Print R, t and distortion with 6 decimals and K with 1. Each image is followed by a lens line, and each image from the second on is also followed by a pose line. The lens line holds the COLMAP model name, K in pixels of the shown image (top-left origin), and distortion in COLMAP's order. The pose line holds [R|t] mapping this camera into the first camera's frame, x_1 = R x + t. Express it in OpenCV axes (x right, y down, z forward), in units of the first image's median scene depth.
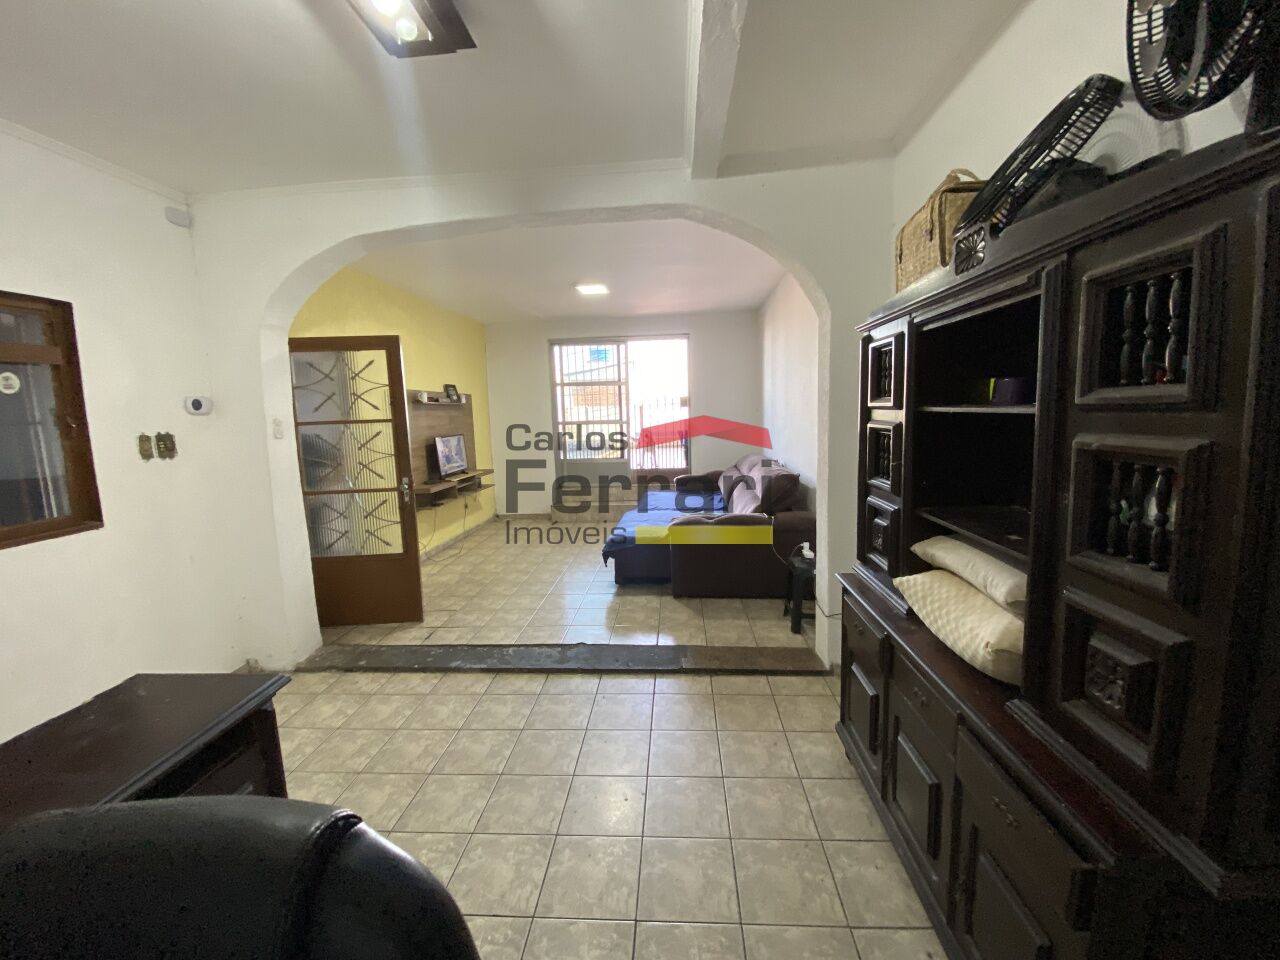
lens RADIAL K [[532.6, 0, 640.0], [0, 532.6, 480.0], [0, 0, 1]] dist [-0.014346, -0.008958]
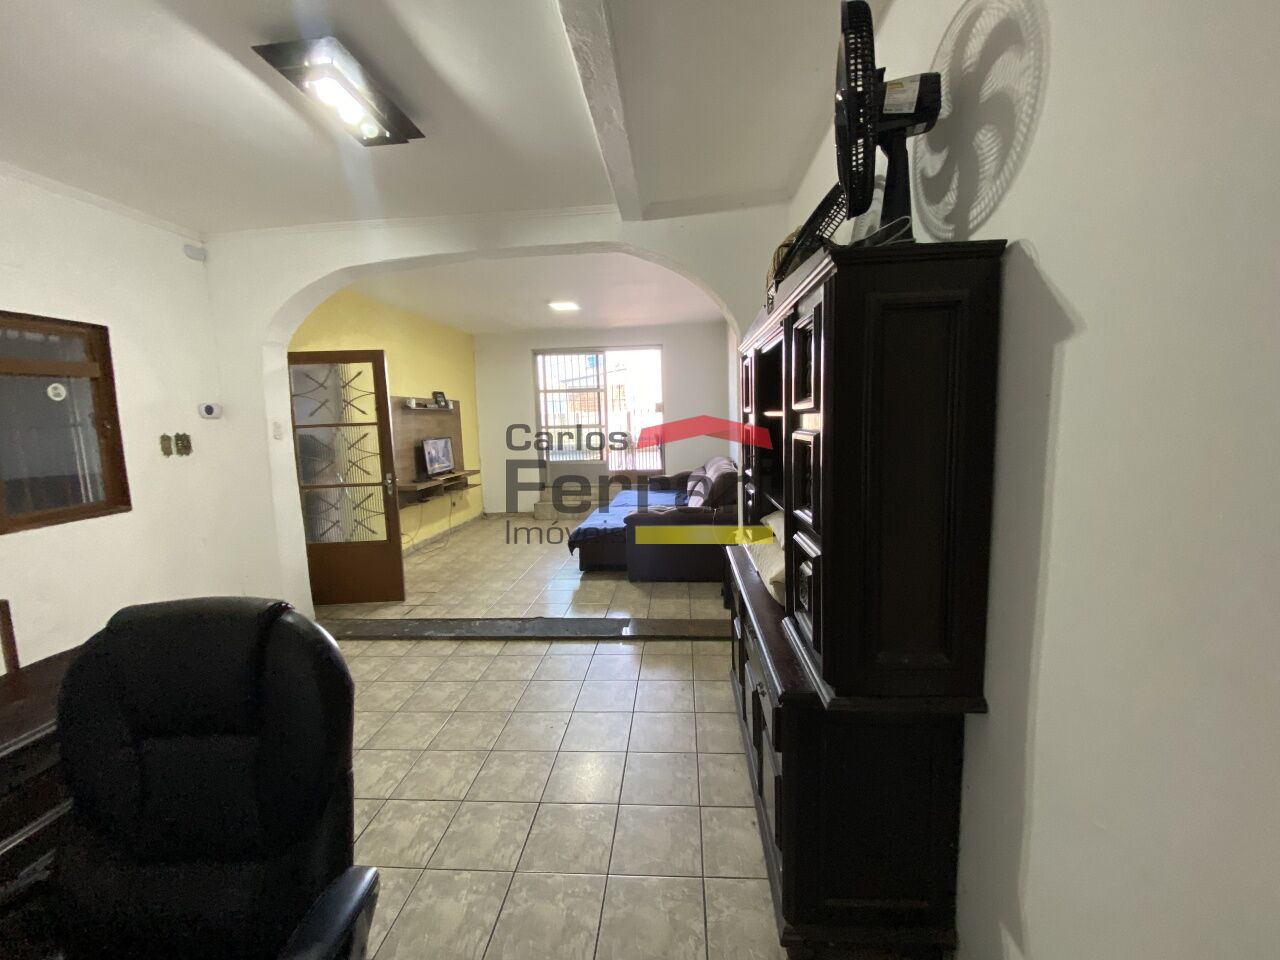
lens RADIAL K [[521.5, 0, 641.0], [0, 521.5, 478.6], [0, 0, 1]] dist [-0.033625, -0.000540]
pose [[0.999978, 0.000025, 0.006585, 0.092387], [0.000043, 0.999946, -0.010415, 0.017626], [-0.006585, 0.010415, 0.999924, -0.114828]]
